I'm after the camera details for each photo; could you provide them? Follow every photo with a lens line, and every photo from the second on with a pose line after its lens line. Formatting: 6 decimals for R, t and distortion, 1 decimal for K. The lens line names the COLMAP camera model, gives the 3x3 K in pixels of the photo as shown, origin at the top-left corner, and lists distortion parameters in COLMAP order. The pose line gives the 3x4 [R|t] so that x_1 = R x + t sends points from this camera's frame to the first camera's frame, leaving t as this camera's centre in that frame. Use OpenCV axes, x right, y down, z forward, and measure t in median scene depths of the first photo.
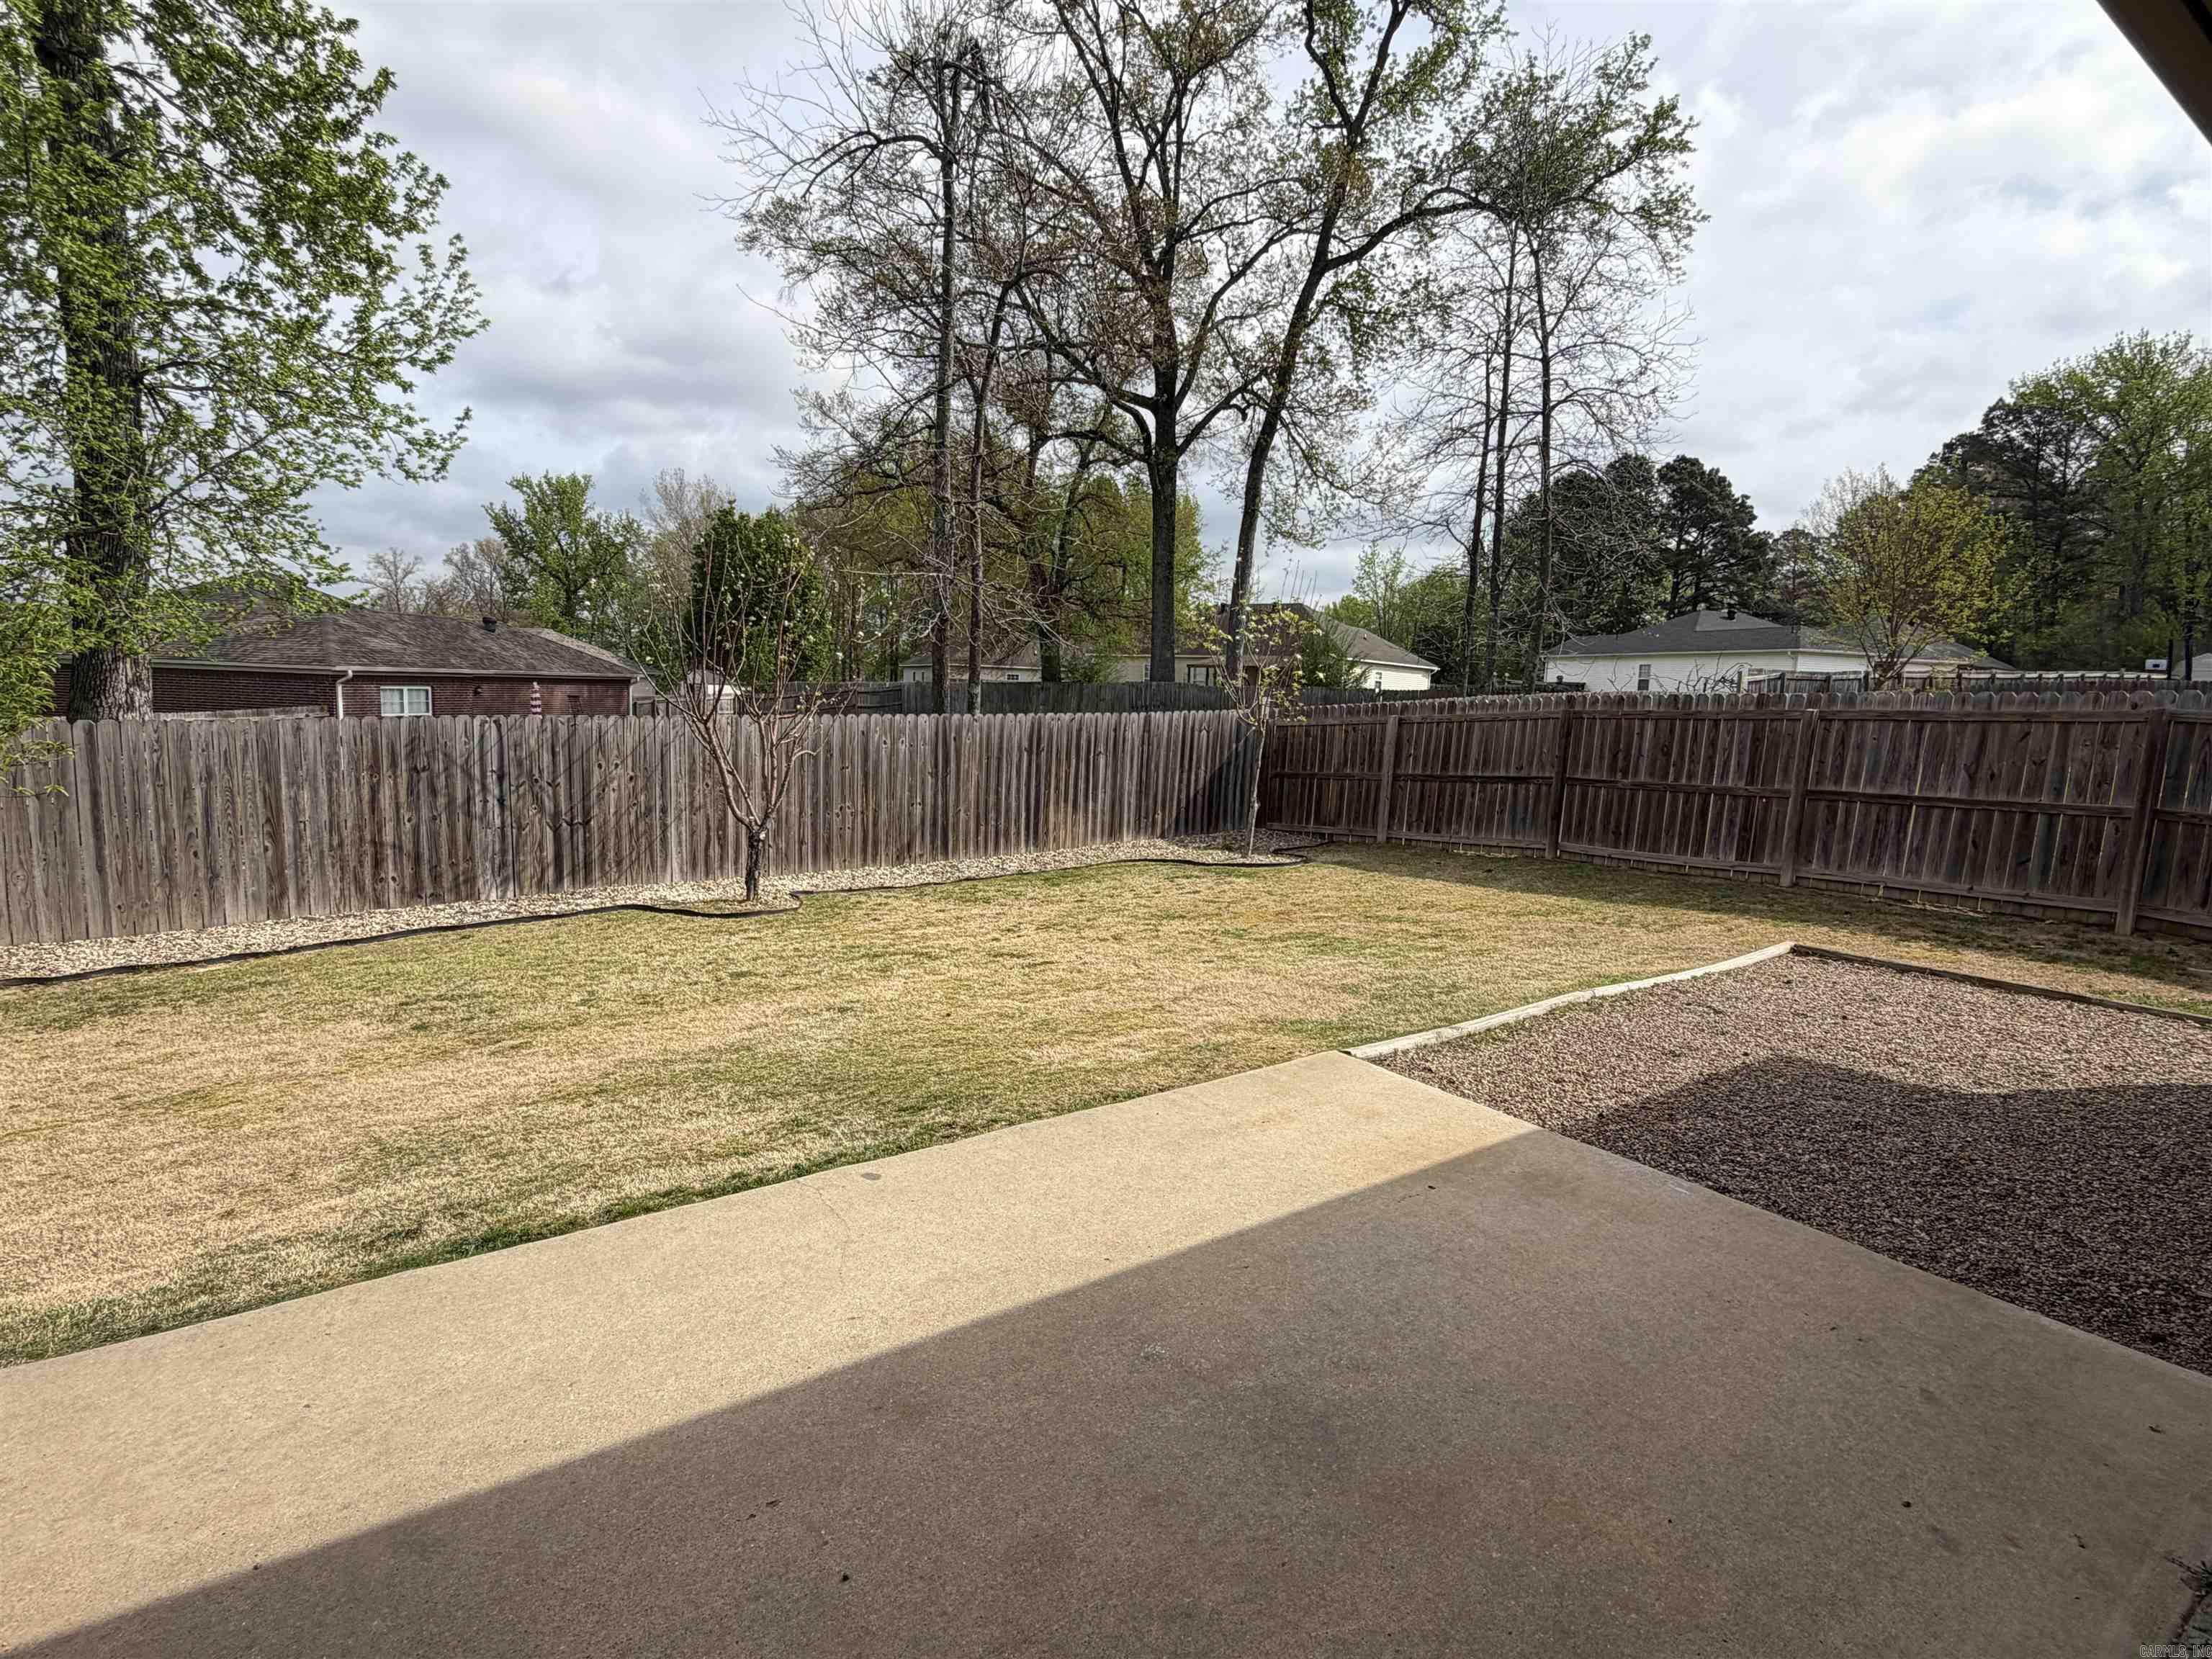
lens RADIAL K [[1155.6, 0, 1098.7], [0, 1155.6, 837.3], [0, 0, 1]] dist [-0.000514, -0.000415]
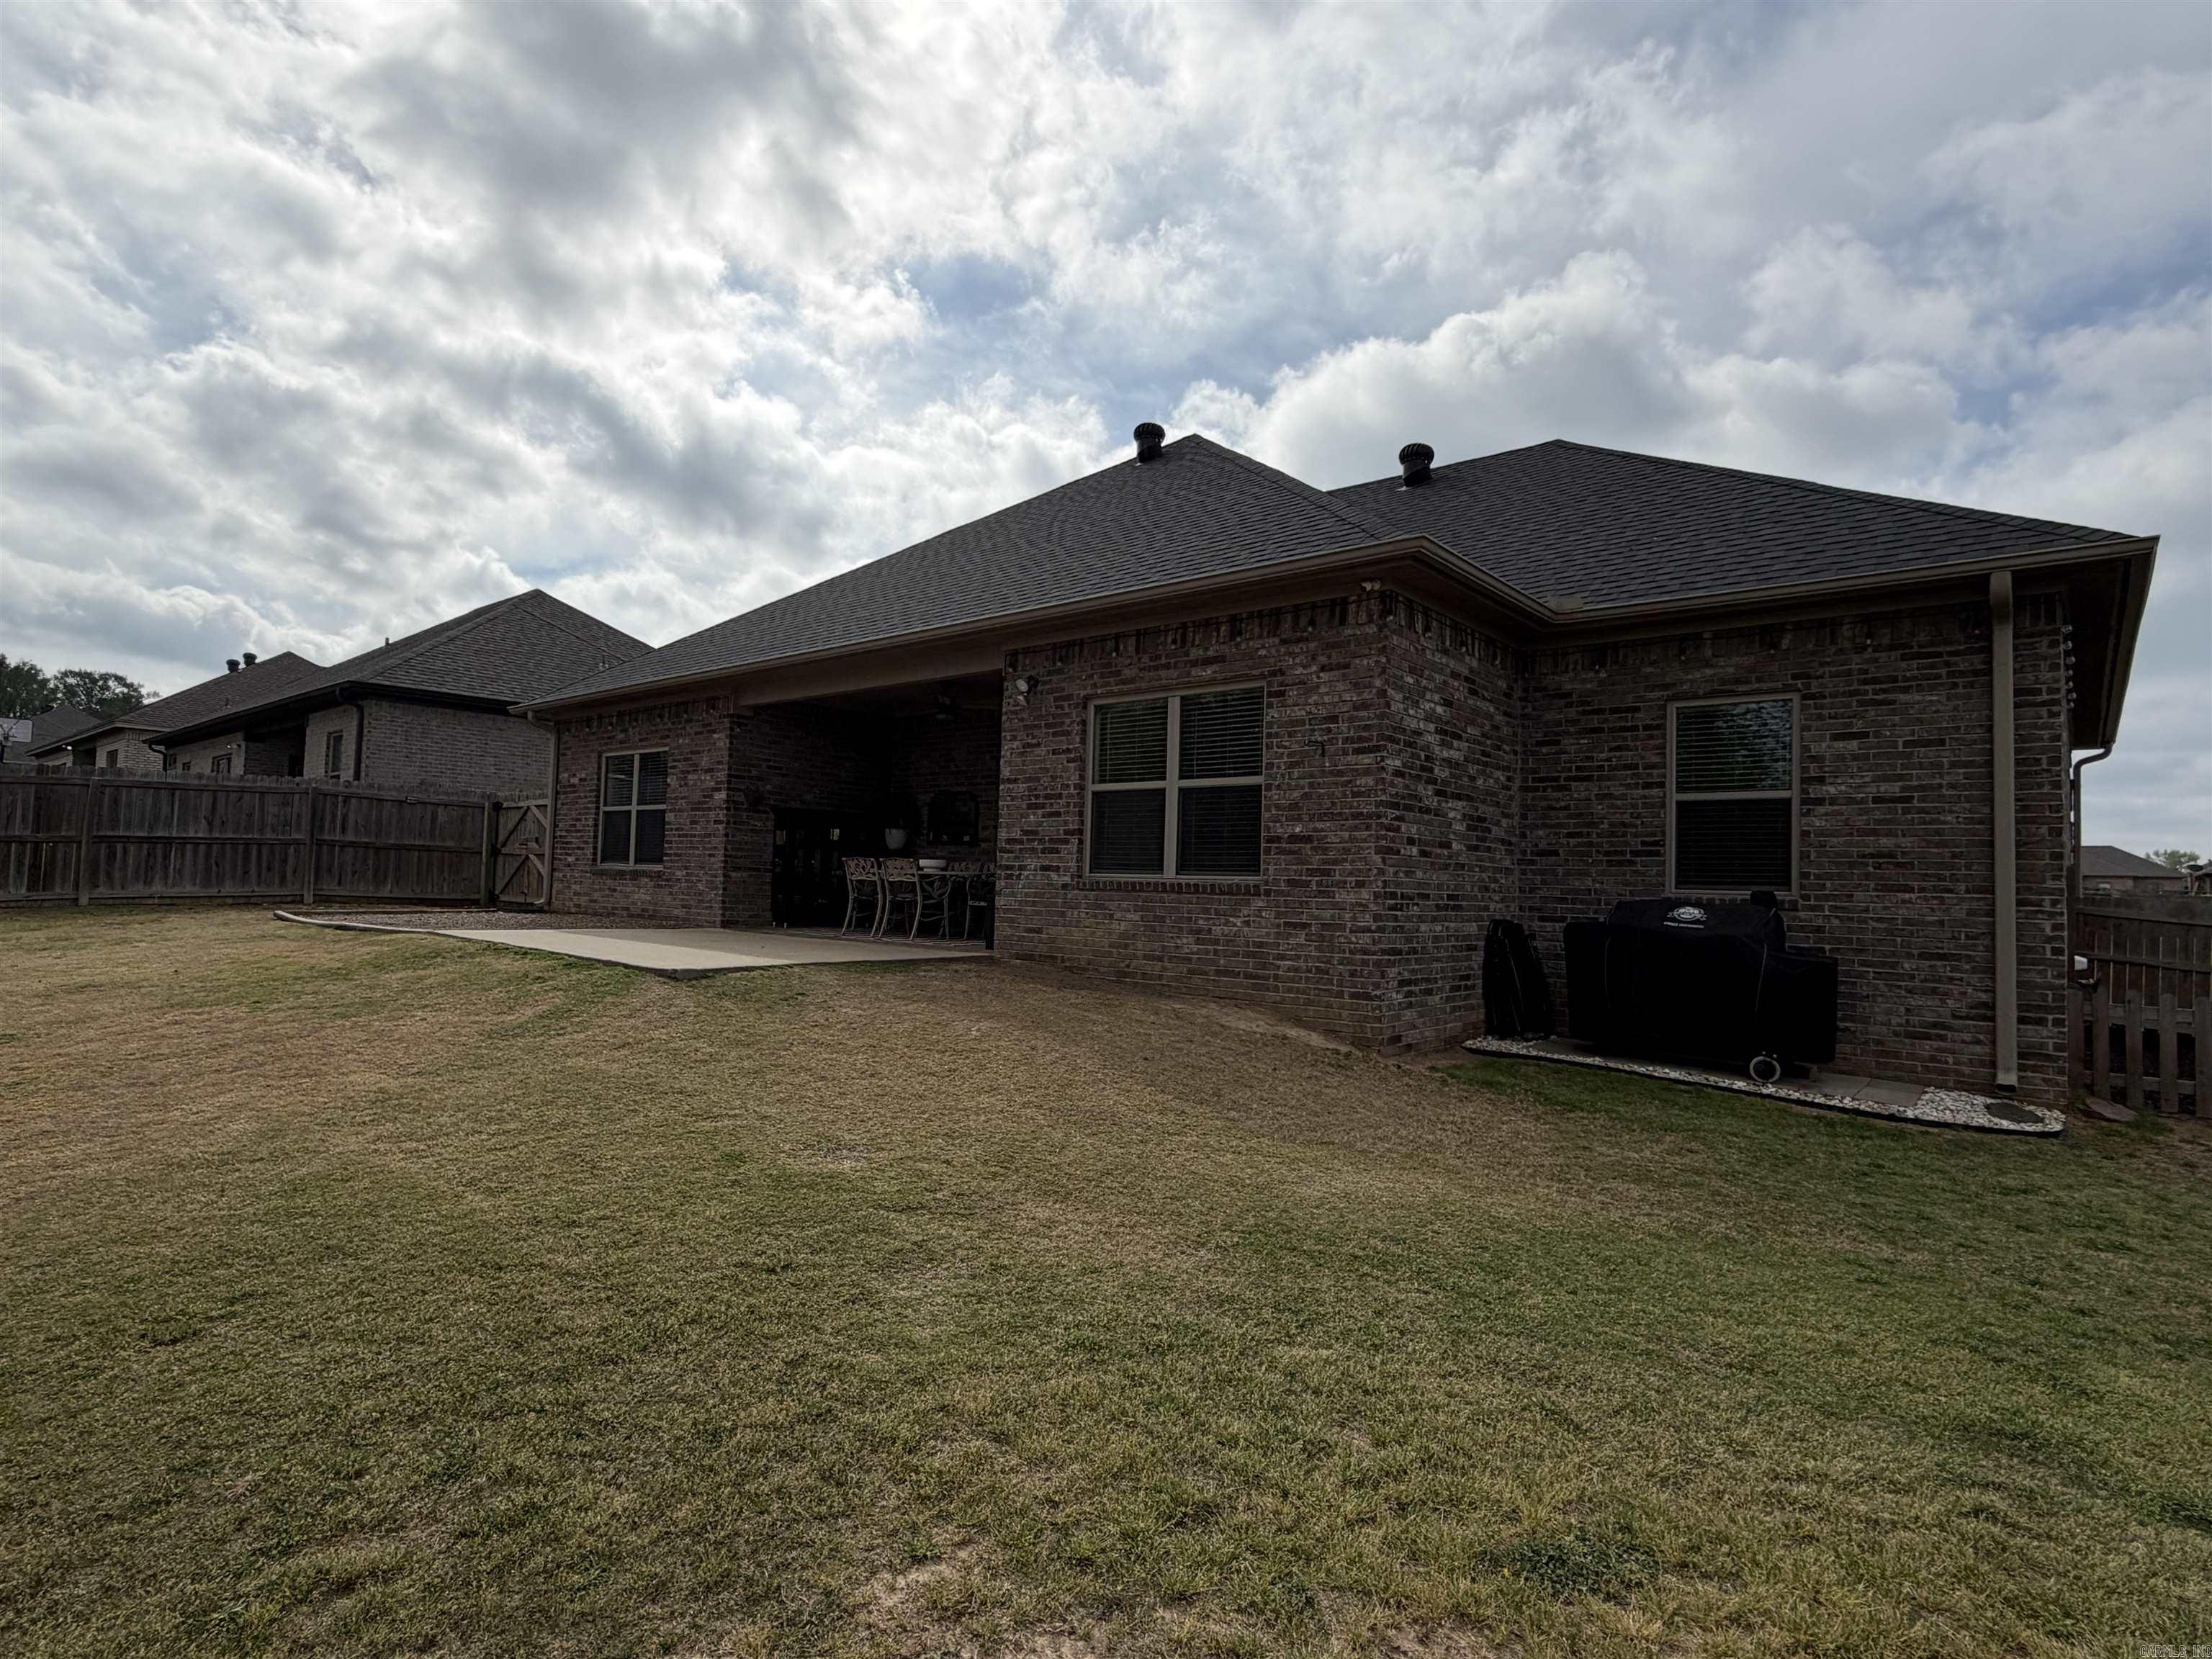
lens RADIAL K [[1155.6, 0, 1121.1], [0, 1155.6, 831.8], [0, 0, 1]] dist [-0.000514, -0.000415]
pose [[-0.242872, 0.000517, 0.970058, -1.059389], [0.087072, 0.995975, 0.021269, 0.033841], [-0.966143, 0.089630, -0.241939, 0.141773]]
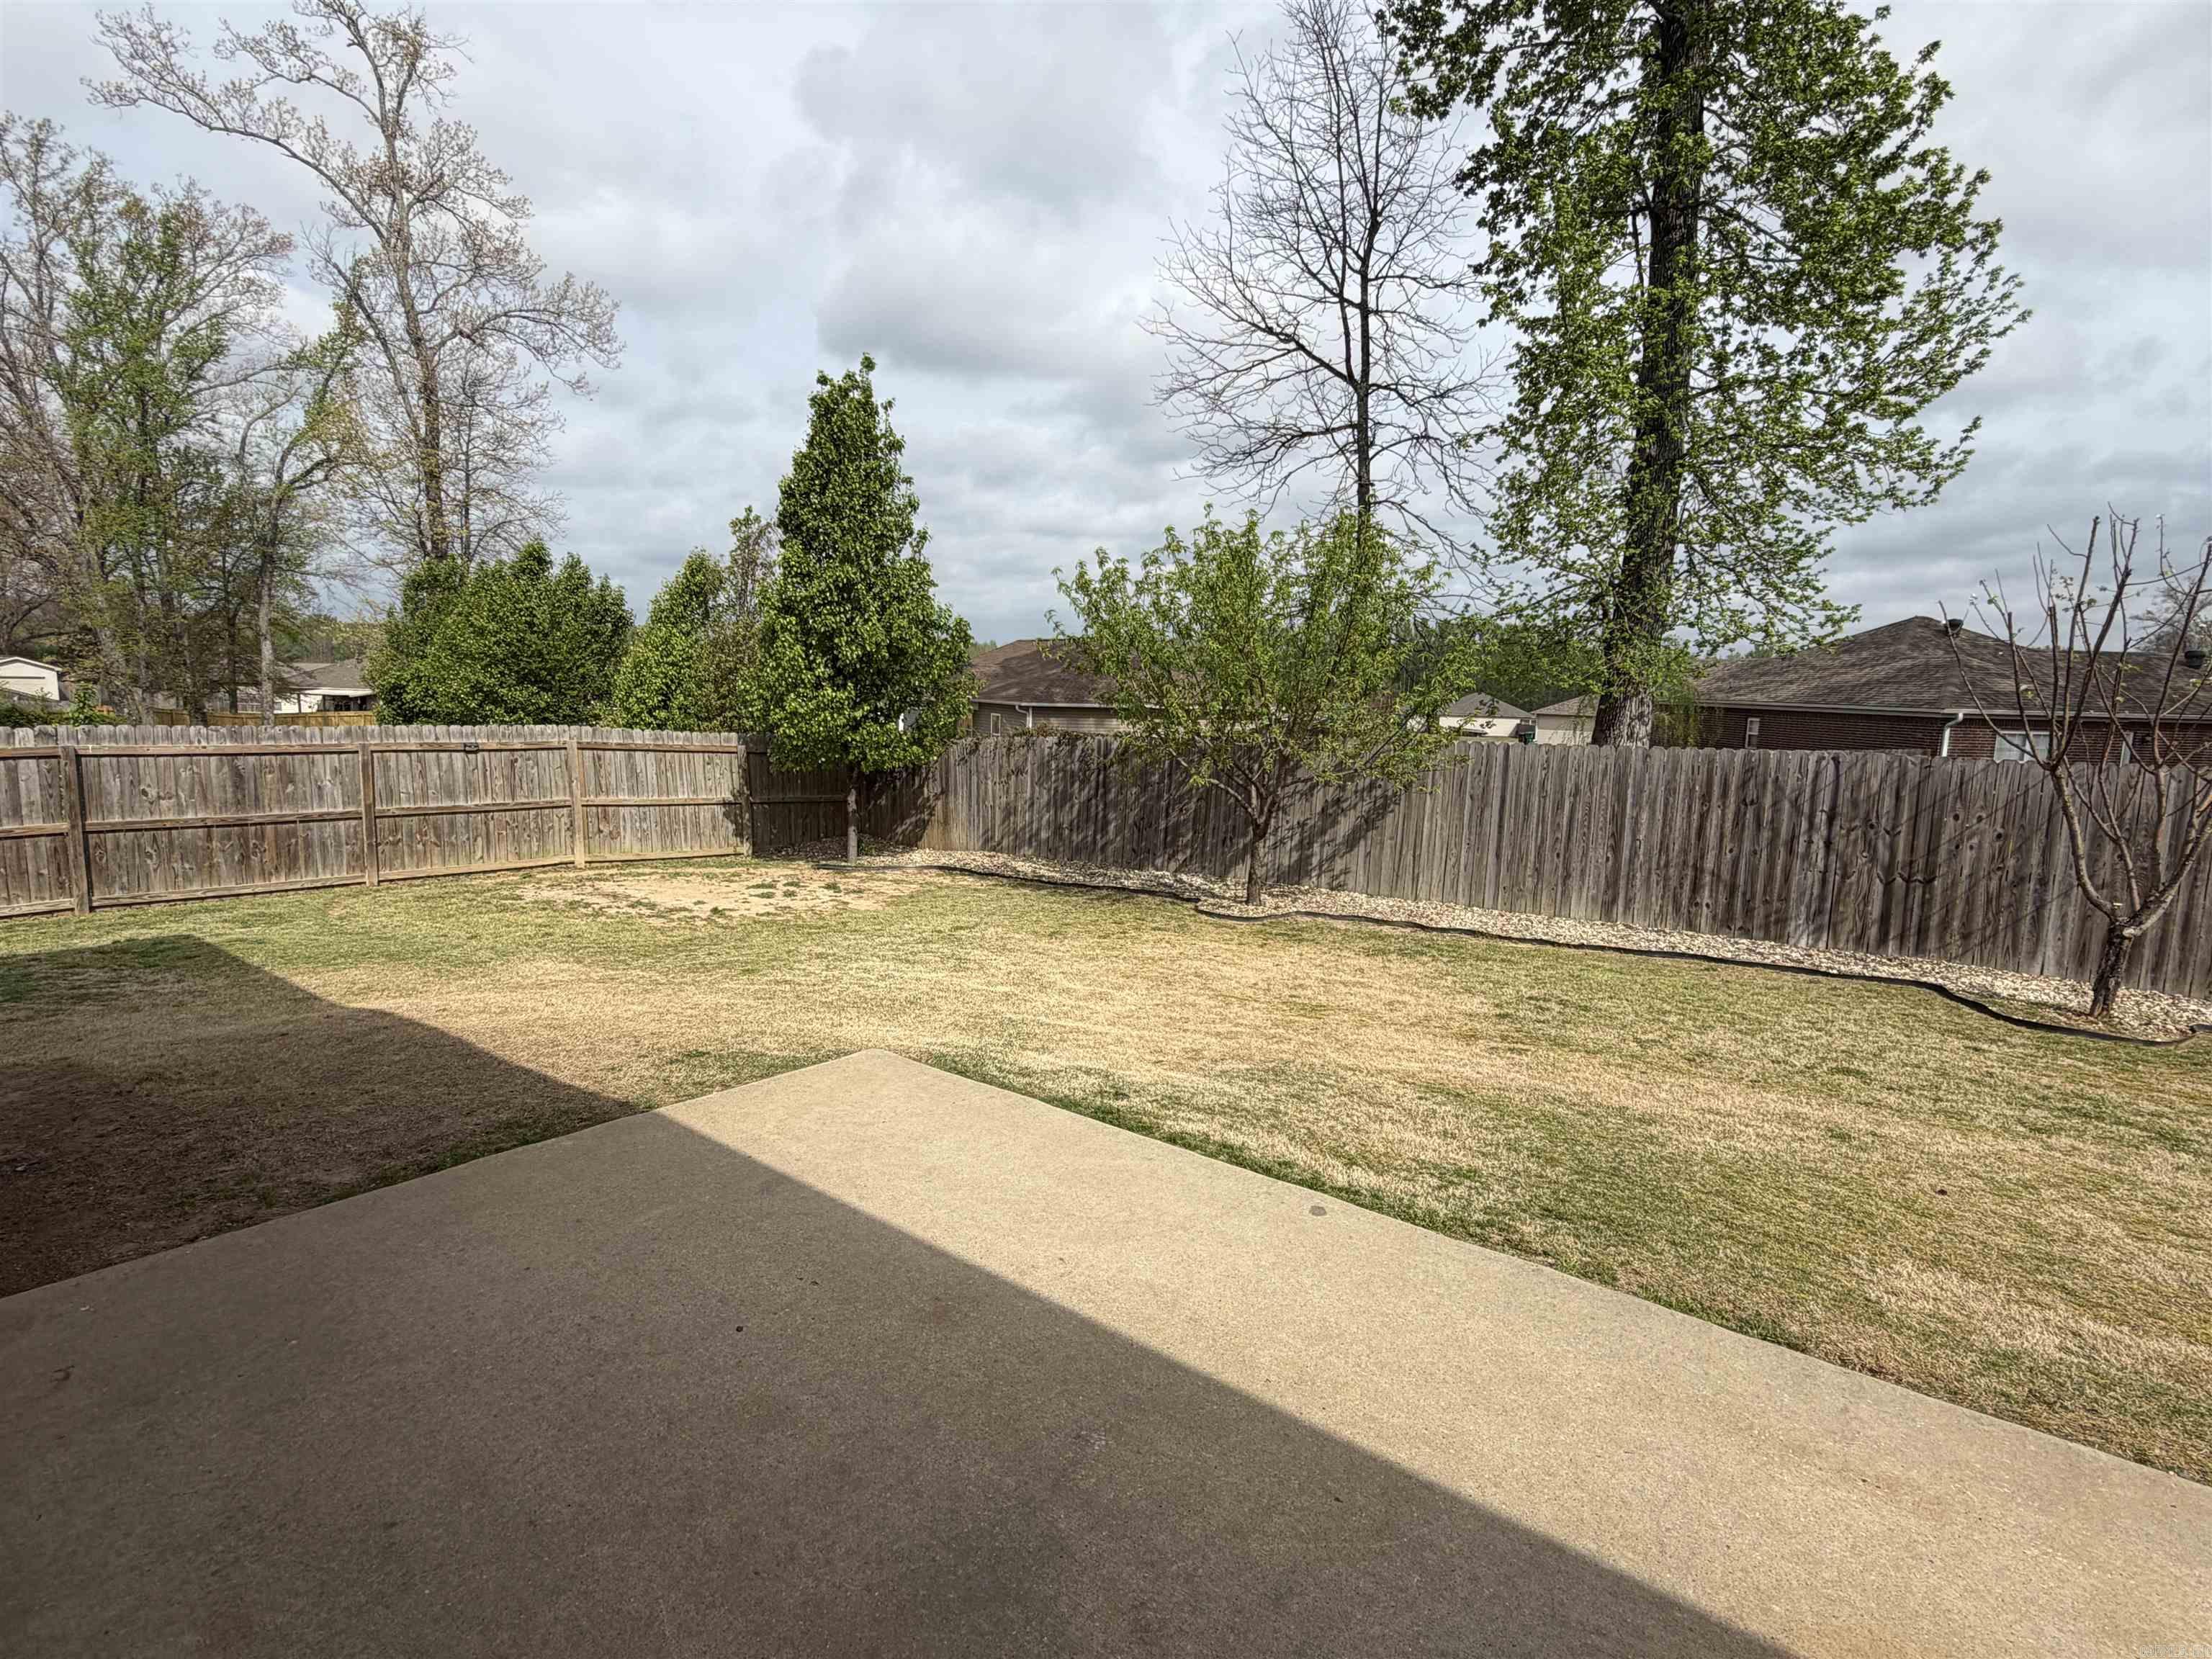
lens RADIAL K [[1155.6, 0, 1109.7], [0, 1155.6, 833.0], [0, 0, 1]] dist [-0.000514, -0.000415]
pose [[0.252497, 0.100148, -0.962401, 0.242239], [-0.144446, 0.987385, 0.064851, -0.017559], [0.956755, 0.122640, 0.263778, 0.211989]]
